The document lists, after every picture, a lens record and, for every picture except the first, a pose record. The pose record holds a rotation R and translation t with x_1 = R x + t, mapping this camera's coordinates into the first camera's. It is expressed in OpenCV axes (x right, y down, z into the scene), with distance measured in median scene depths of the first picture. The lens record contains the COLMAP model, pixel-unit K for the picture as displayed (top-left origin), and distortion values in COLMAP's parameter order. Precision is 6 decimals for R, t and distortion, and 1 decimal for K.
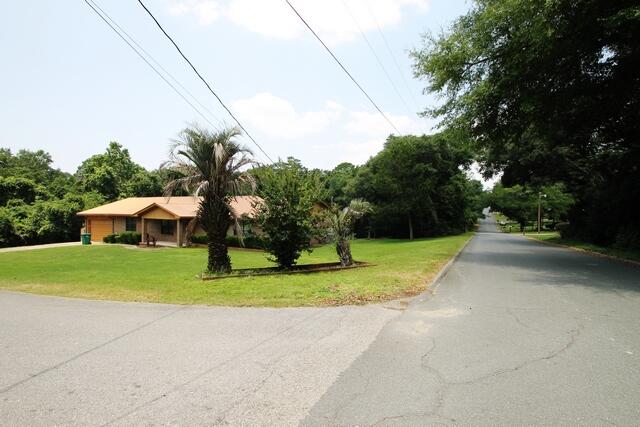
lens RADIAL K [[300.5, 0, 317.4], [0, 300.5, 213.8], [0, 0, 1]] dist [-0.009660, -0.002706]
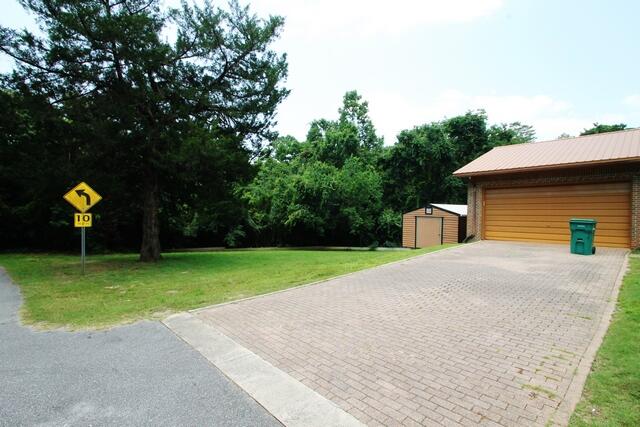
lens RADIAL K [[300.5, 0, 325.5], [0, 300.5, 210.8], [0, 0, 1]] dist [-0.009660, -0.002706]
pose [[0.942090, -0.002929, -0.335348, -0.926338], [0.003318, 0.999994, 0.000585, 0.055674], [0.335344, -0.001664, 0.942094, 0.614110]]
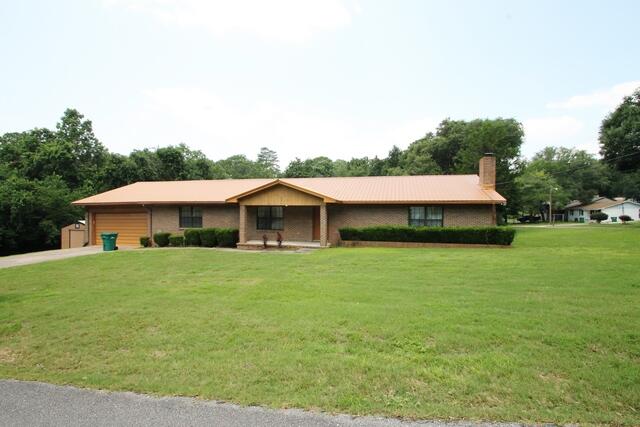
lens RADIAL K [[300.5, 0, 321.4], [0, 300.5, 214.8], [0, 0, 1]] dist [-0.009660, -0.002706]
pose [[0.971156, -0.010110, 0.238231, -0.487235], [0.008772, 0.999939, 0.006678, 0.027797], [-0.238284, -0.004396, 0.971186, 0.281647]]
